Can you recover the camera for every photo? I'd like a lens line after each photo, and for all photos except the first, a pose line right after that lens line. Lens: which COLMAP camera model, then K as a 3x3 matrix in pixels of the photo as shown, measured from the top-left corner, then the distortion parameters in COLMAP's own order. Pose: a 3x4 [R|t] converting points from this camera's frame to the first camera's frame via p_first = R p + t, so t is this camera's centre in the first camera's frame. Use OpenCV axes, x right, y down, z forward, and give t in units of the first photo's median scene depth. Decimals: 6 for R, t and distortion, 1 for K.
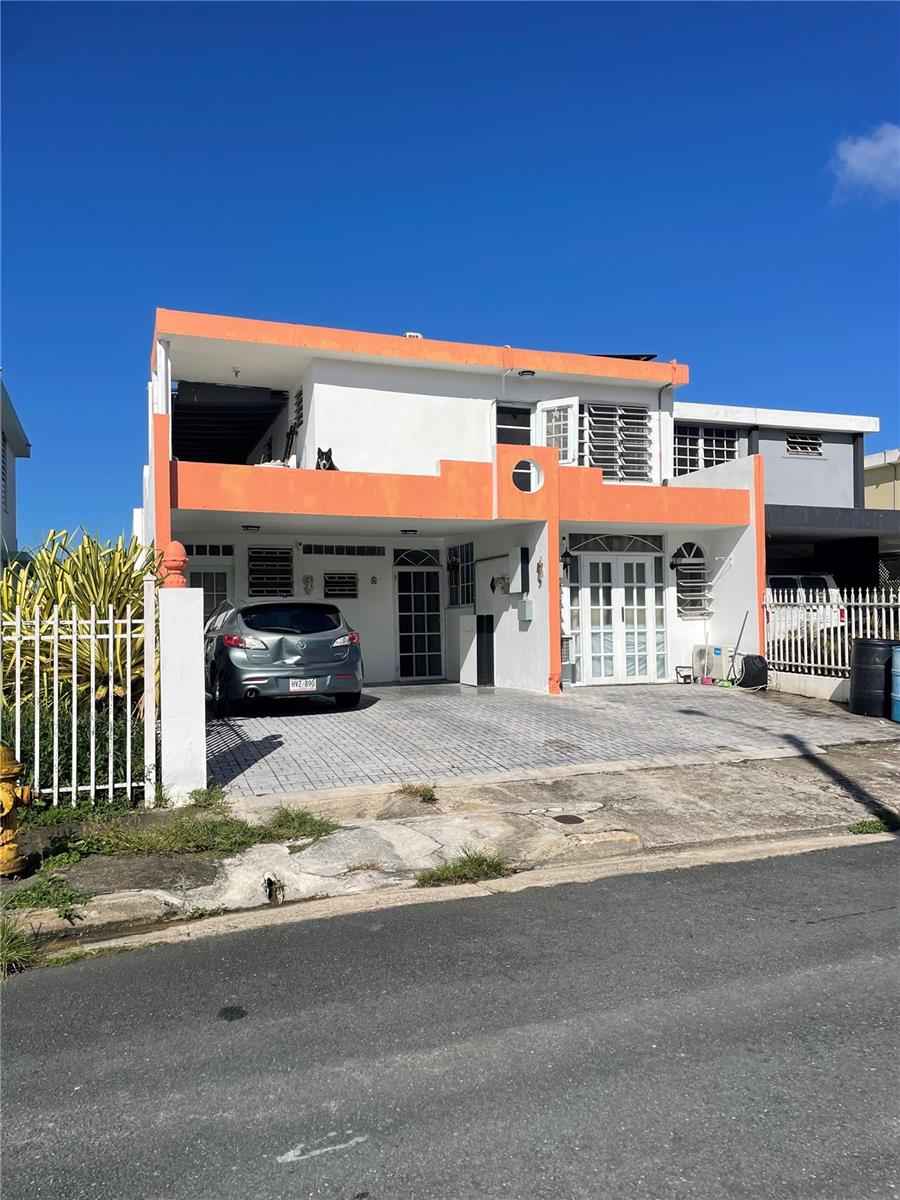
lens RADIAL K [[910.6, 0, 445.3], [0, 910.6, 600.3], [0, 0, 1]] dist [0.017246, -0.014701]
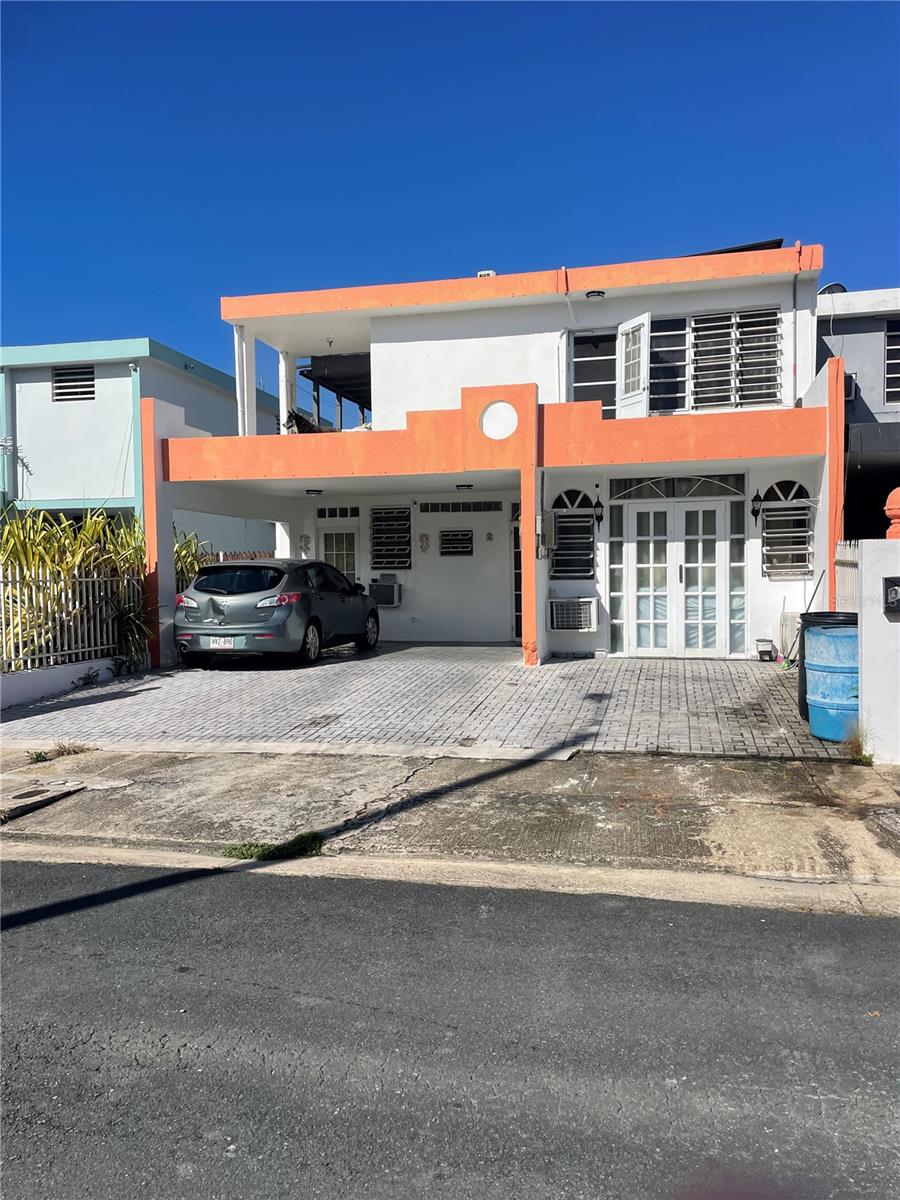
lens RADIAL K [[910.6, 0, 446.7], [0, 910.6, 602.1], [0, 0, 1]] dist [0.017246, -0.014701]
pose [[0.823448, 0.019648, -0.567052, 0.478289], [0.013696, 0.998421, 0.054484, -0.006689], [0.567227, -0.052631, 0.821878, 0.197018]]
